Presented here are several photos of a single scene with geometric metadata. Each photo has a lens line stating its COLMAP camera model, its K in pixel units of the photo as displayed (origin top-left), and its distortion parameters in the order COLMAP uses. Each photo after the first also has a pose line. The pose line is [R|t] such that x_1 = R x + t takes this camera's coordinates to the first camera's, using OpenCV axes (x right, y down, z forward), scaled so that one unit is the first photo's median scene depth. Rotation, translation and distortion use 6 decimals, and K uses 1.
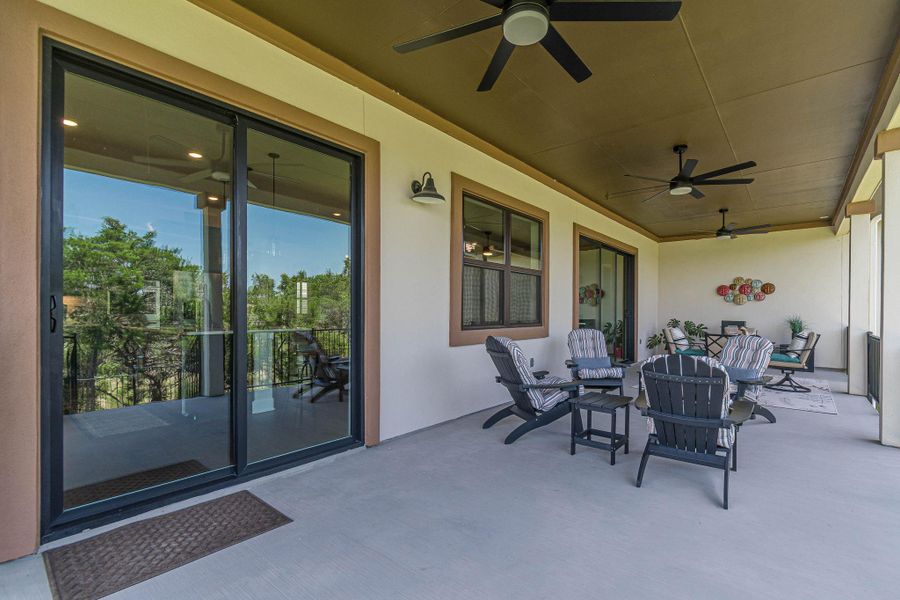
lens RADIAL K [[401.3, 0, 475.3], [0, 401.3, 313.8], [0, 0, 1]] dist [0.000739, 0.000210]
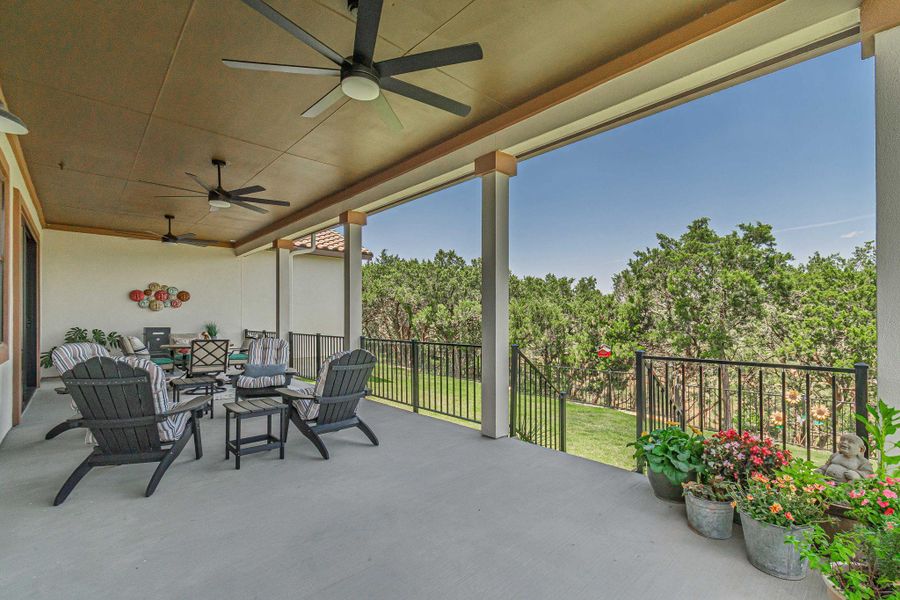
lens RADIAL K [[401.3, 0, 475.3], [0, 401.3, 313.8], [0, 0, 1]] dist [0.000739, 0.000210]
pose [[0.111160, 0.004619, 0.993792, -0.282808], [0.007215, 0.999959, -0.005455, -0.005758], [-0.993776, 0.007776, 0.111122, 0.138141]]
